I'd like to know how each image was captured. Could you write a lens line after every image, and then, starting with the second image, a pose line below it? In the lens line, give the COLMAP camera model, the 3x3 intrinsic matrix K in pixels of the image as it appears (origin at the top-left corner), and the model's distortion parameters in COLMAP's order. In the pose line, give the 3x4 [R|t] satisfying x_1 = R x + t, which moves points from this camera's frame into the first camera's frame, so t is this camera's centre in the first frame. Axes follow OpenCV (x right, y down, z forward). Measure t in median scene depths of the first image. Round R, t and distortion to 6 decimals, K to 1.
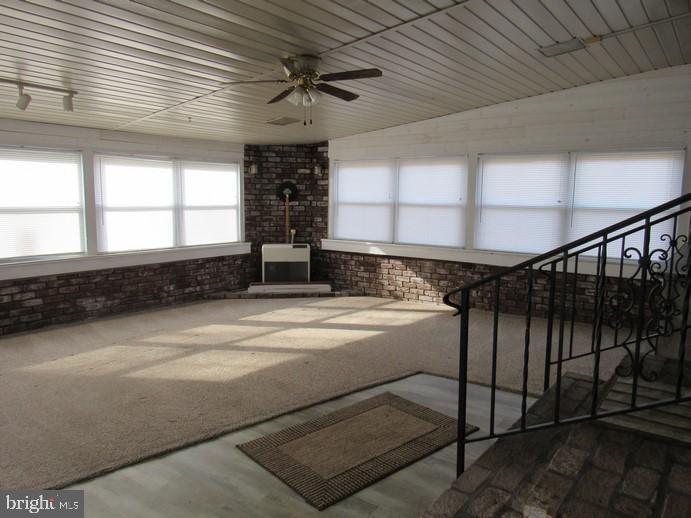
lens RADIAL K [[497.2, 0, 349.4], [0, 497.2, 255.3], [0, 0, 1]] dist [-0.006961, -0.016961]
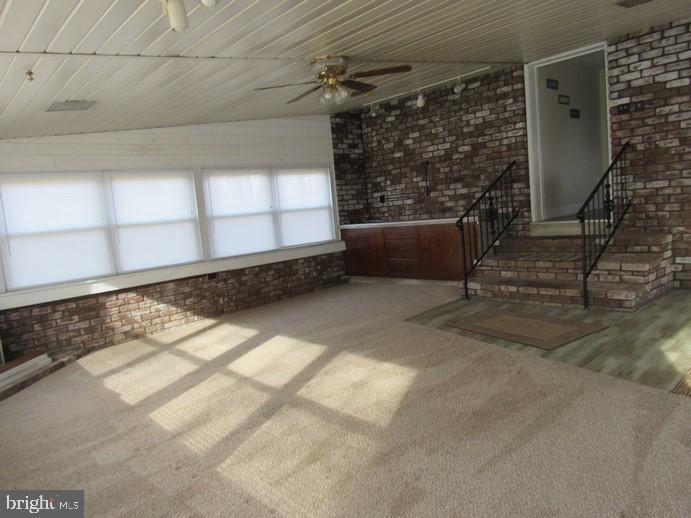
lens RADIAL K [[497.2, 0, 350.1], [0, 497.2, 260.4], [0, 0, 1]] dist [-0.006961, -0.016961]
pose [[0.186208, -0.138241, 0.972736, -0.702373], [0.208471, 0.973068, 0.098381, -0.052379], [-0.960139, 0.184468, 0.210013, 0.505854]]
